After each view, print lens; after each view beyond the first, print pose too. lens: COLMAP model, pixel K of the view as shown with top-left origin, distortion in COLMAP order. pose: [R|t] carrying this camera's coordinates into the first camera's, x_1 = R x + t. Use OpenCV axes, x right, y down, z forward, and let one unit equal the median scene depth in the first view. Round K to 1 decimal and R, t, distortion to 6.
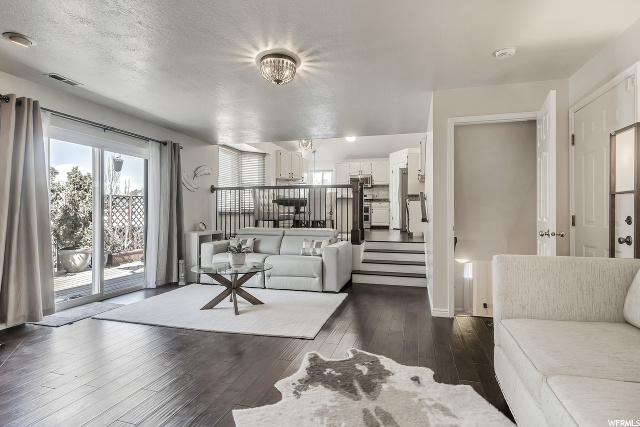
lens RADIAL K [[335.7, 0, 320.0], [0, 335.7, 213.5], [0, 0, 1]] dist [0.000481, -0.000283]
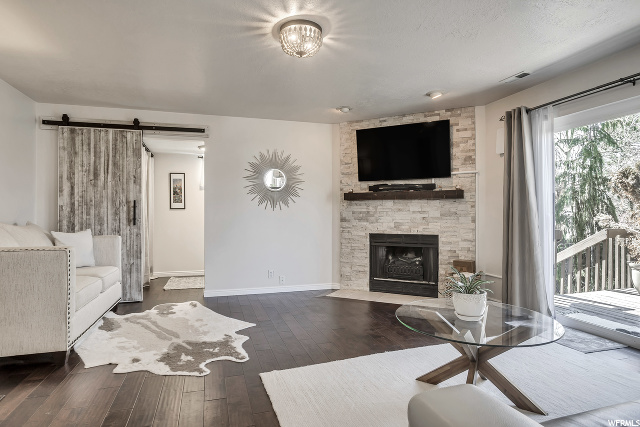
lens RADIAL K [[359.4, 0, 320.0], [0, 359.4, 213.5], [0, 0, 1]] dist [-0.000447, -0.000035]
pose [[-0.835236, -0.001228, -0.549891, 0.363022], [0.004463, 0.999949, -0.009011, 0.004234], [0.549874, -0.009980, -0.835188, 1.983898]]
